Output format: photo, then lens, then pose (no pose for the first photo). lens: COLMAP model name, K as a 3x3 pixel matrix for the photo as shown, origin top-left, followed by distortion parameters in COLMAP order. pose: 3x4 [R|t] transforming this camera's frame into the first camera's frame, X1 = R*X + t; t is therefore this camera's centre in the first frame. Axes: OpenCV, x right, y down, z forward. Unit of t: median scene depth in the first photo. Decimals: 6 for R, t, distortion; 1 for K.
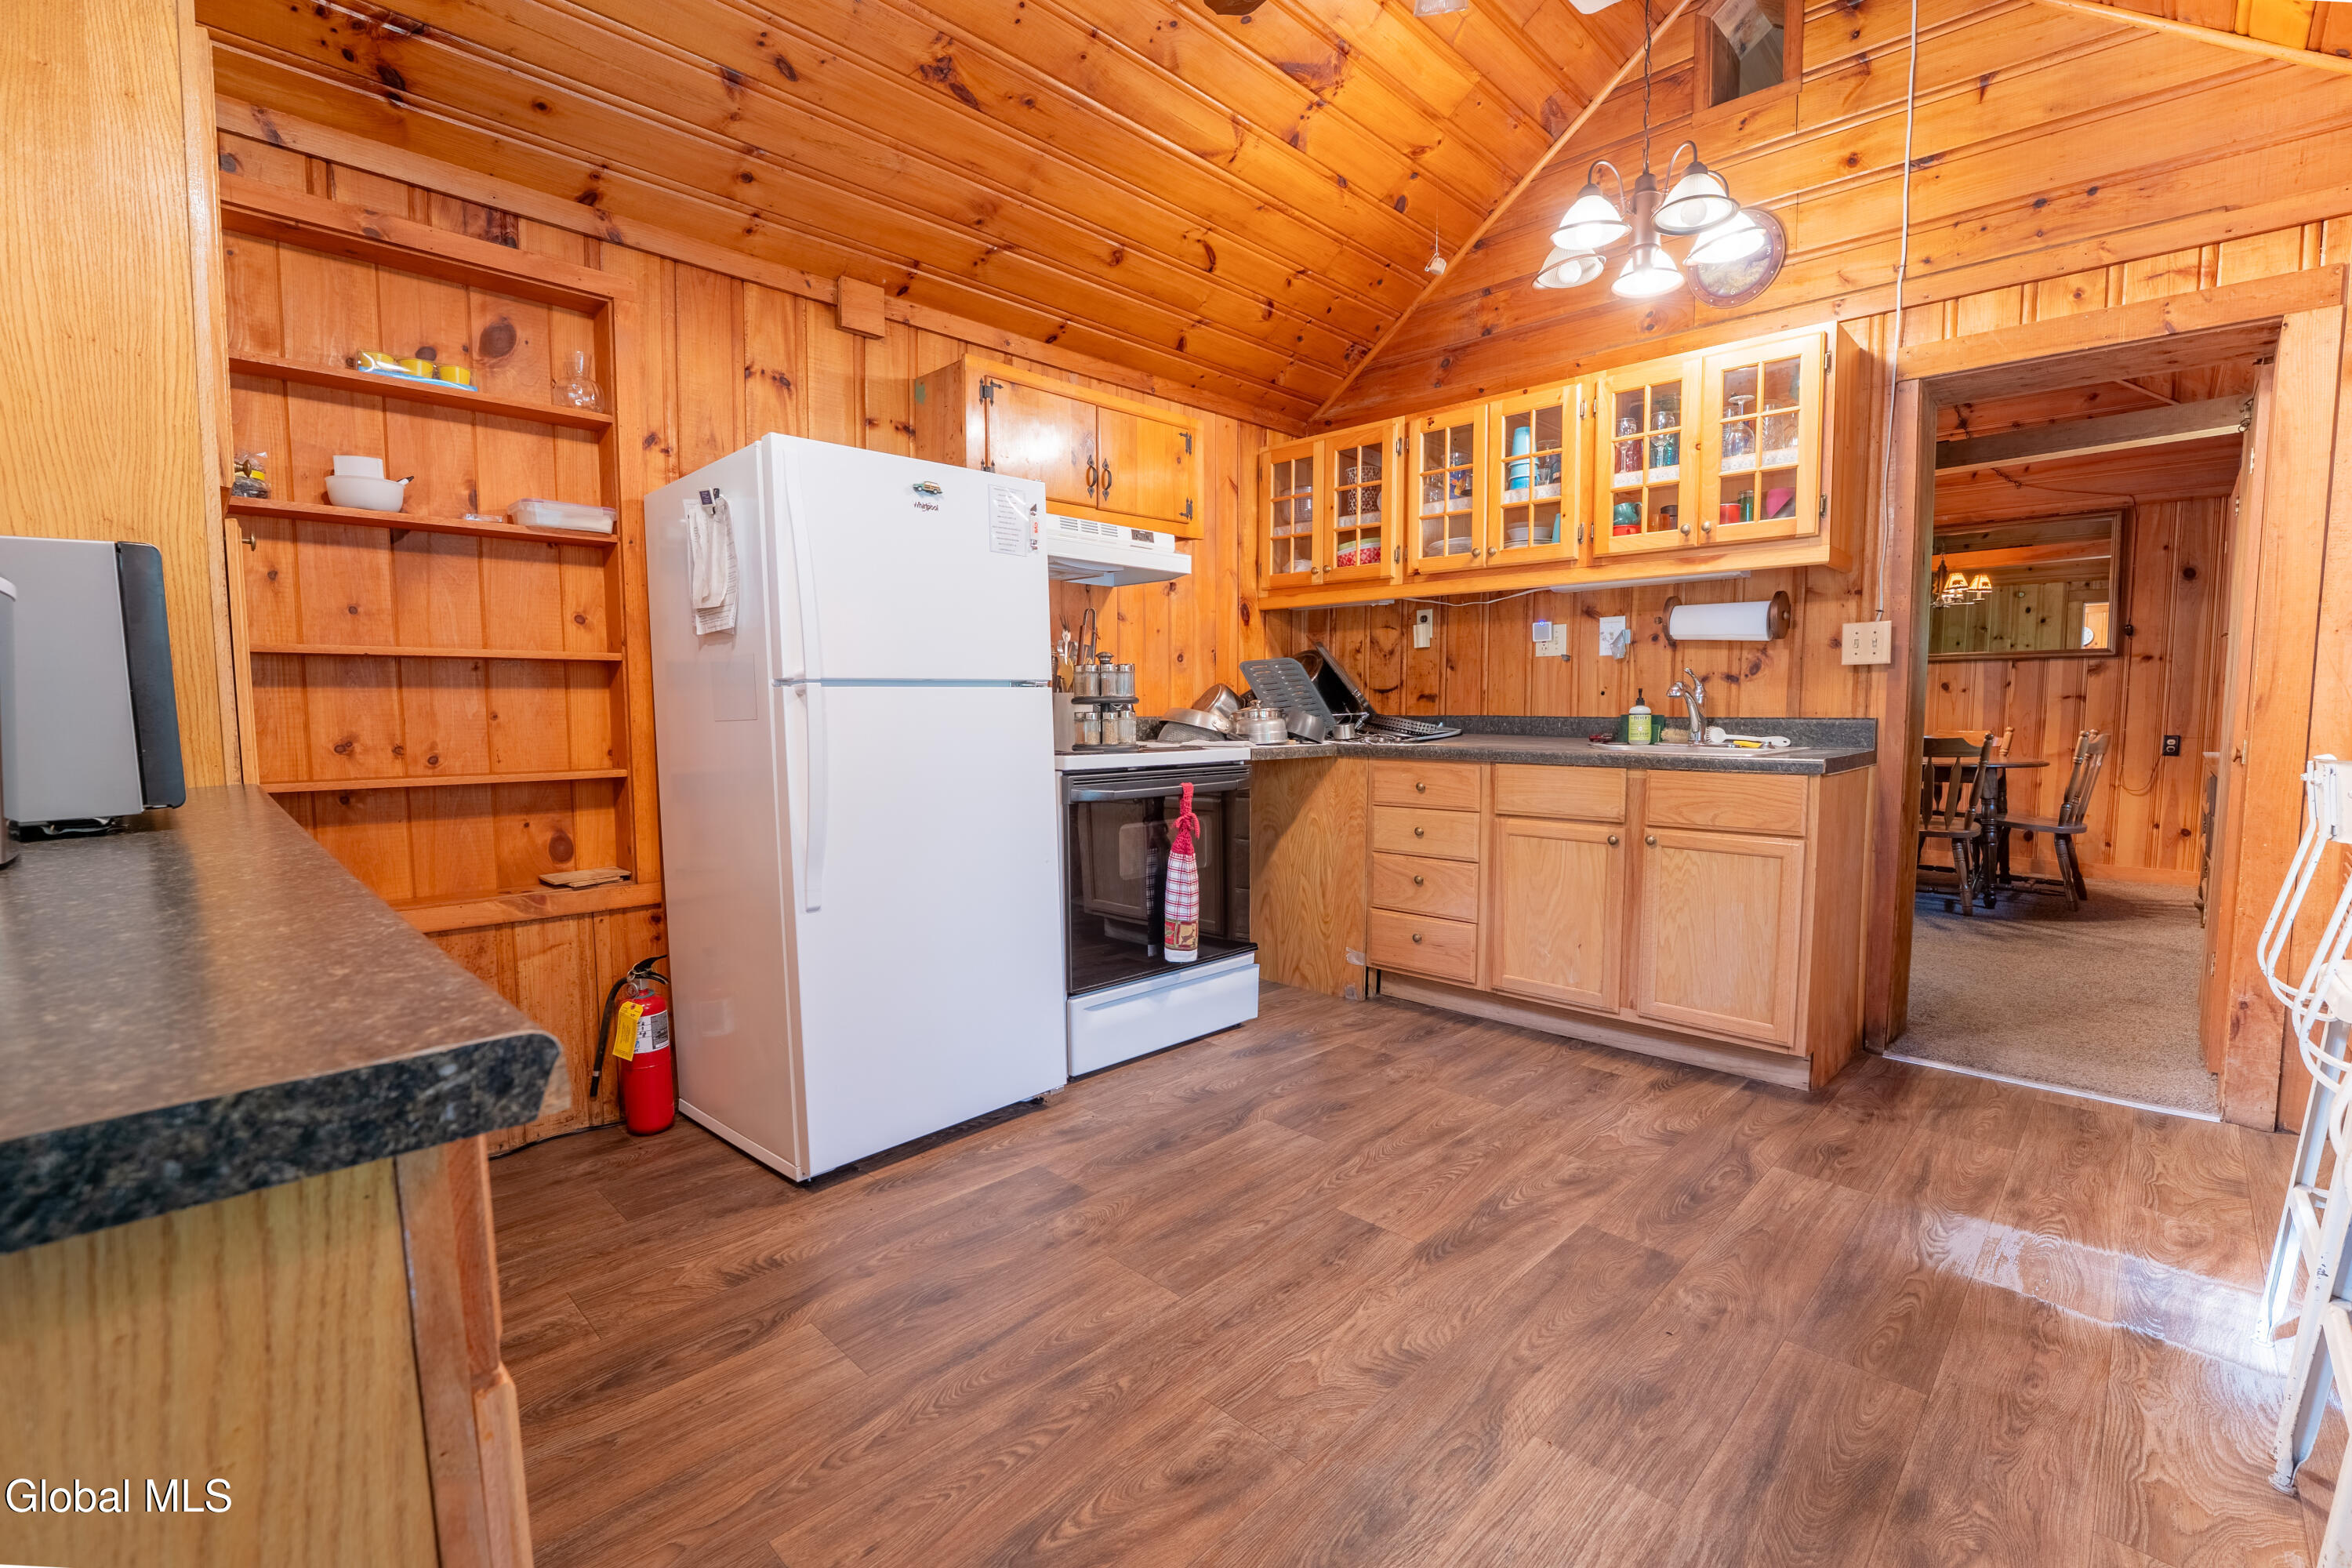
lens RADIAL K [[1038.1, 0, 1168.8], [0, 1038.1, 798.8], [0, 0, 1]] dist [-0.018733, -0.000640]
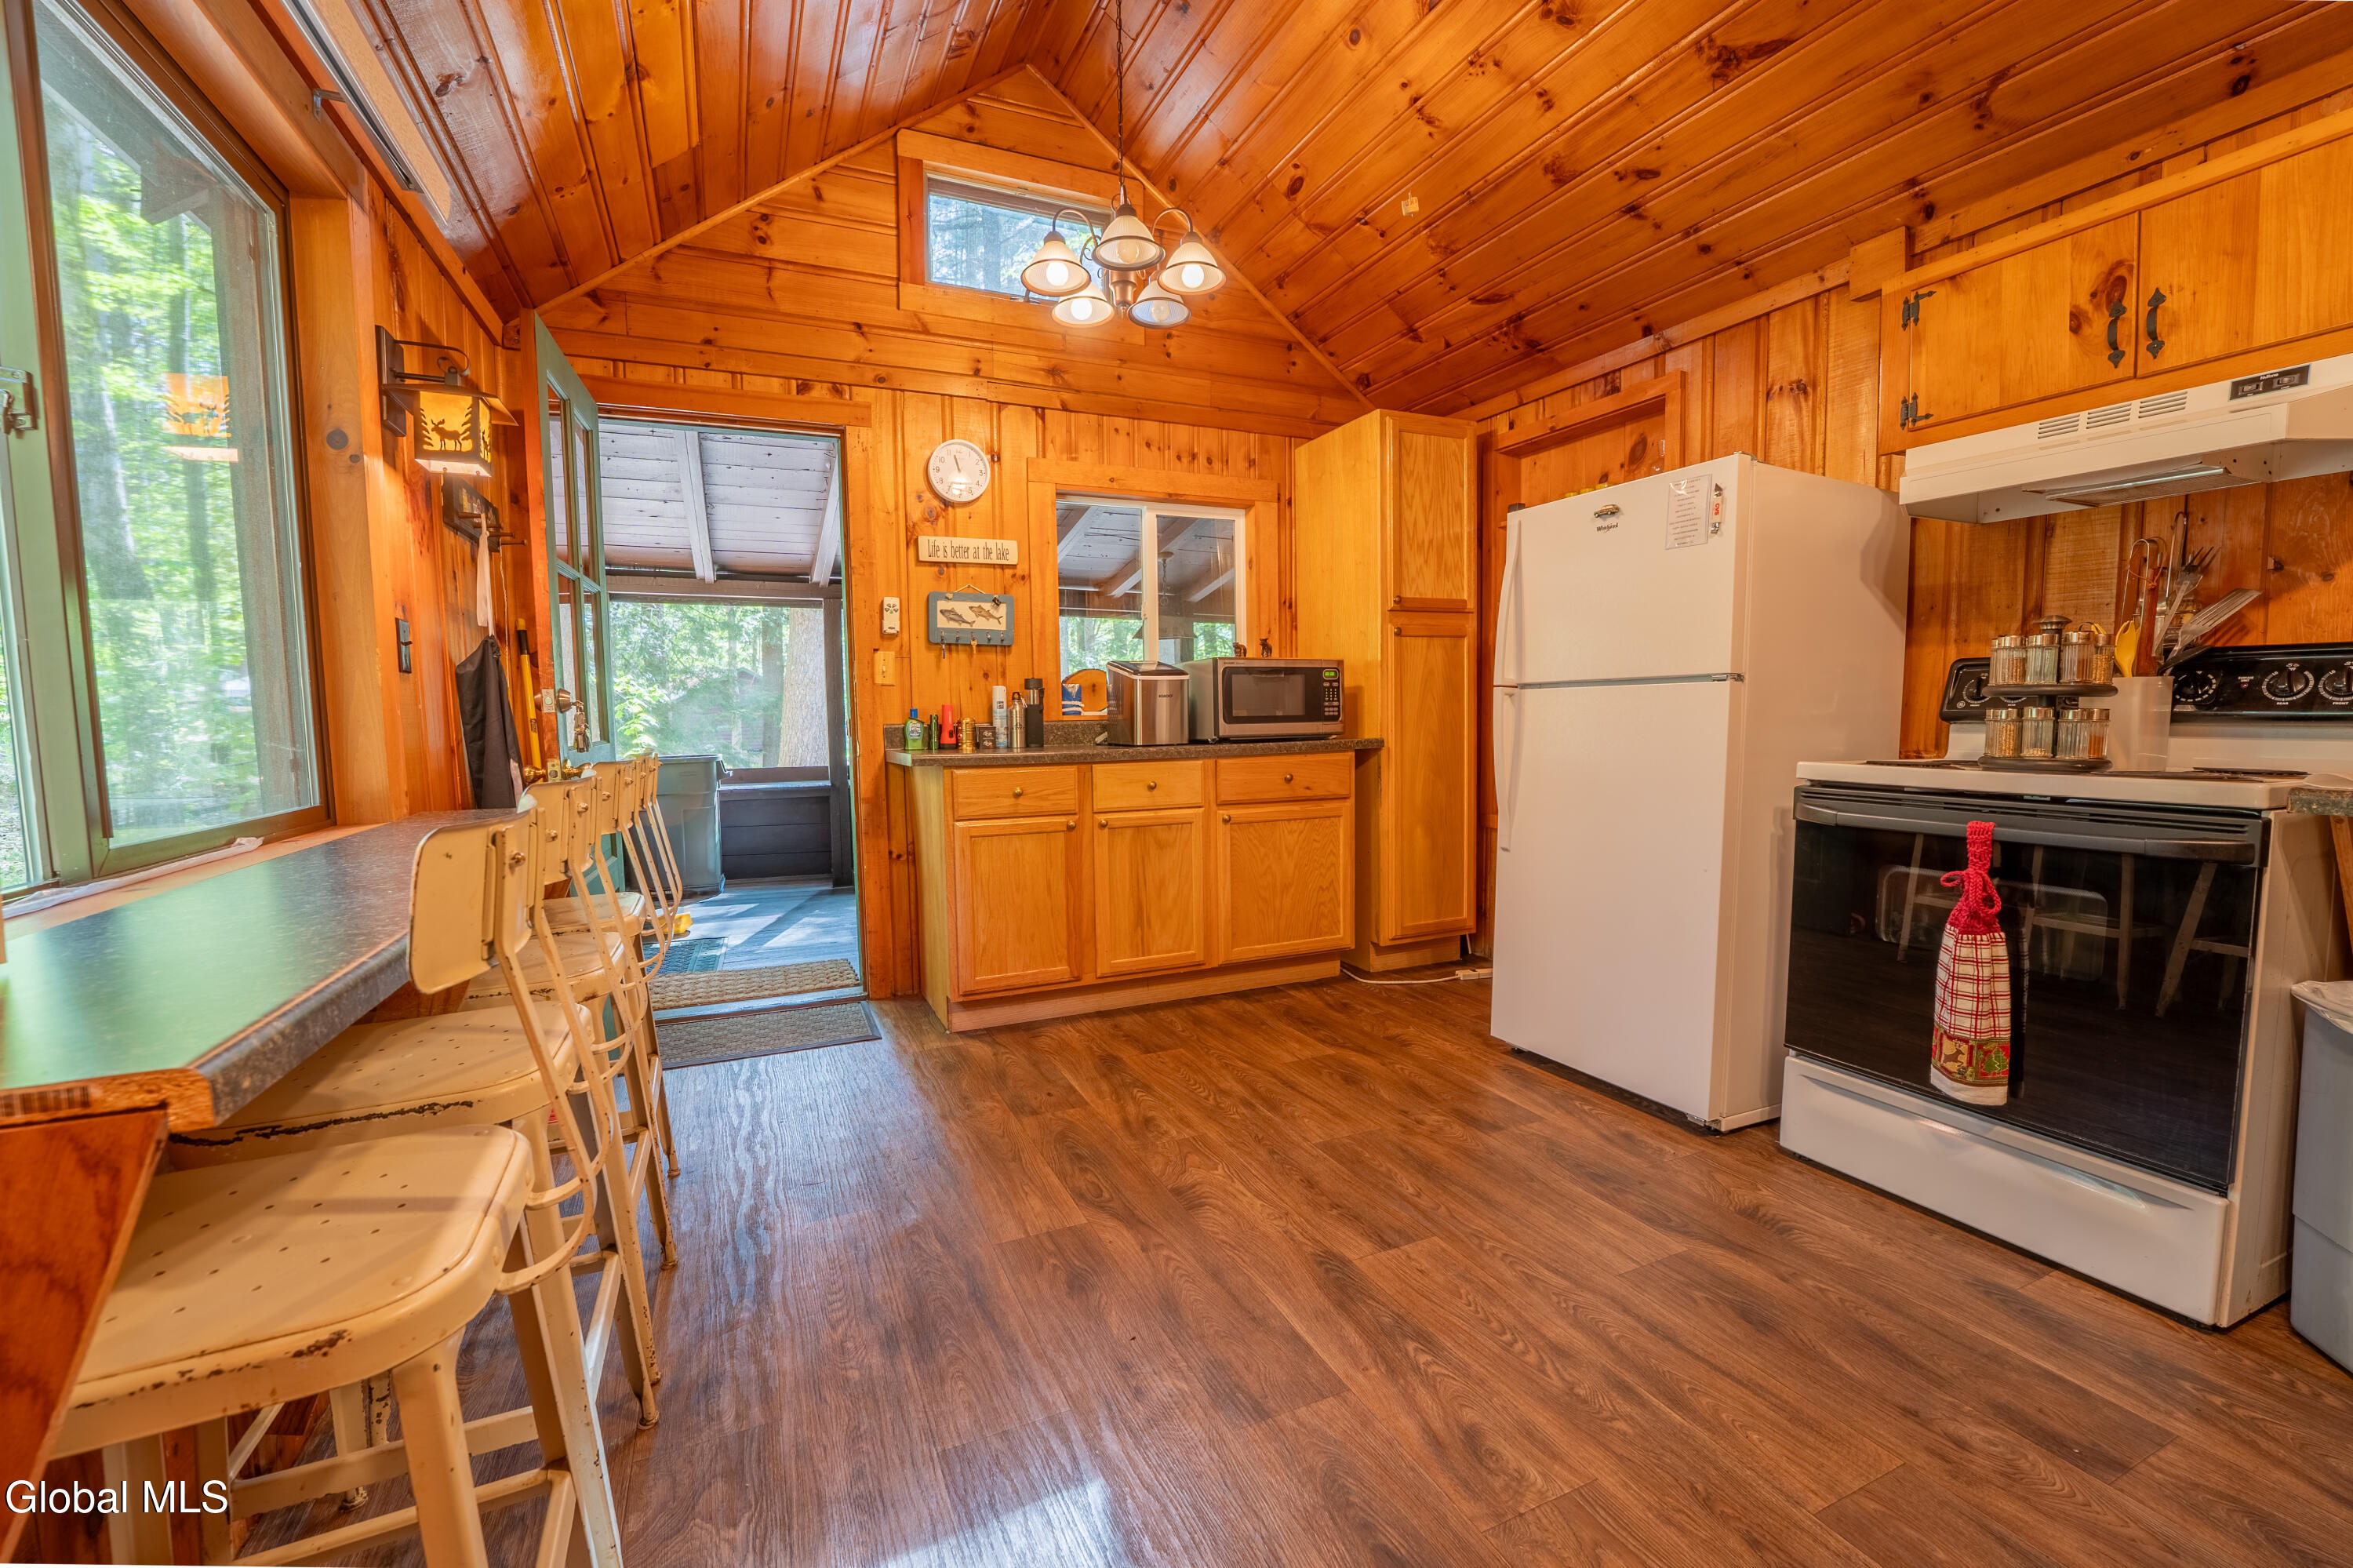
lens RADIAL K [[924.0, 0, 1154.3], [0, 924.0, 801.8], [0, 0, 1]] dist [-0.019693, 0.000055]
pose [[-0.363545, 0.101367, -0.926045, 1.022945], [-0.069456, 0.988346, 0.135454, -0.096930], [0.928984, 0.113563, -0.352268, 1.039481]]
